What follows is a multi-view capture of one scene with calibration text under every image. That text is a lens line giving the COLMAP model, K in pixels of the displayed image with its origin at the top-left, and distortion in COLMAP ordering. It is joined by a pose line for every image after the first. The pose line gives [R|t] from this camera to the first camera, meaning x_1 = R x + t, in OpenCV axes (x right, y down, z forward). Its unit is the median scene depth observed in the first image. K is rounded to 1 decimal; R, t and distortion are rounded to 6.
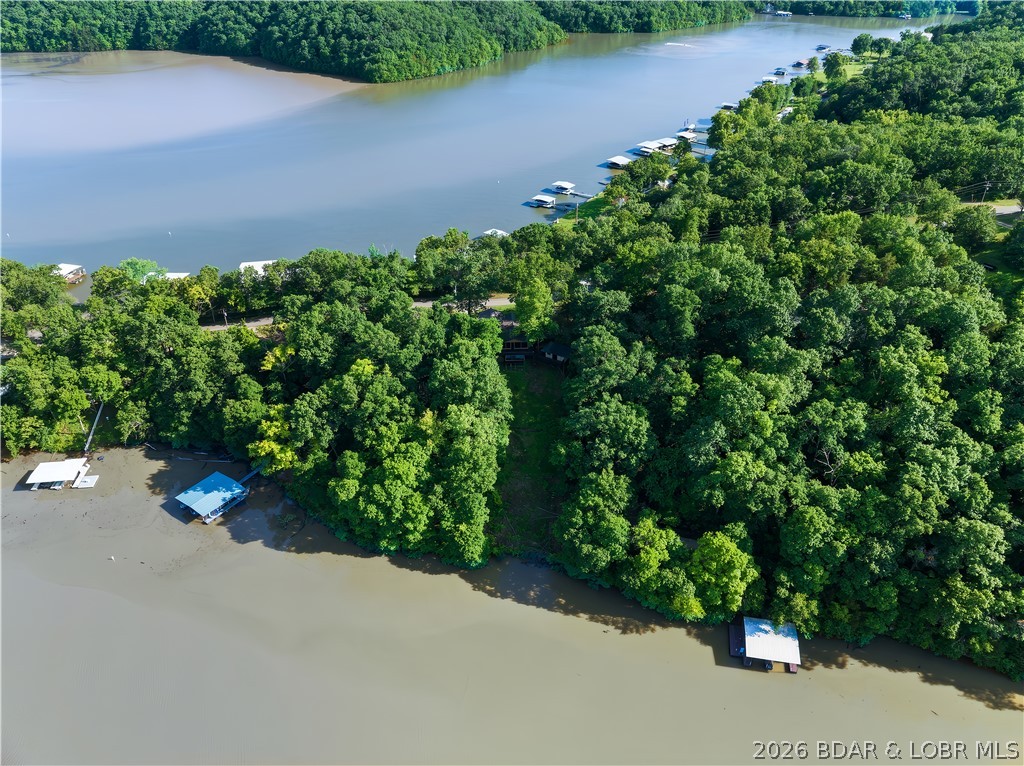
lens RADIAL K [[732.4, 0, 516.1], [0, 732.4, 374.9], [0, 0, 1]] dist [-0.071494, 0.052340]
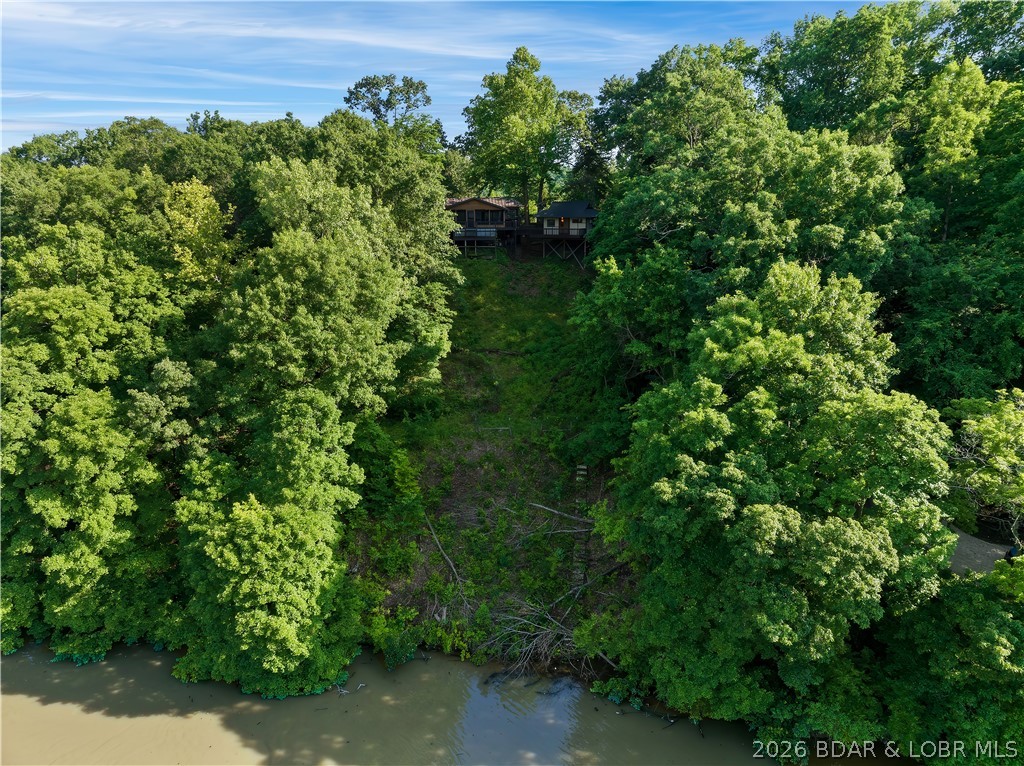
lens RADIAL K [[732.4, 0, 516.1], [0, 732.4, 374.9], [0, 0, 1]] dist [-0.071494, 0.052340]
pose [[0.999791, -0.005755, 0.019629, 0.017089], [0.011812, 0.945873, -0.324321, 0.245306], [-0.016700, 0.324485, 0.945744, 0.733097]]
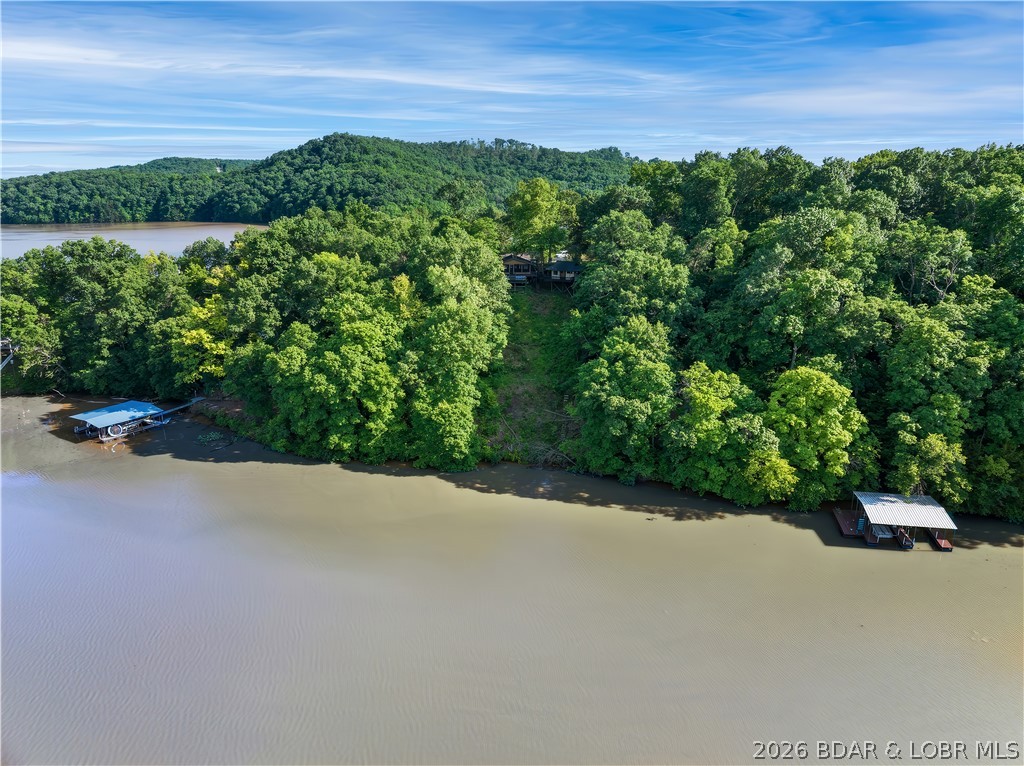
lens RADIAL K [[732.4, 0, 516.1], [0, 732.4, 374.9], [0, 0, 1]] dist [-0.071494, 0.052340]
pose [[0.999984, -0.005563, 0.000221, -0.000881], [0.005384, 0.956102, -0.292983, 0.390092], [0.001419, 0.292980, 0.956118, 0.292083]]
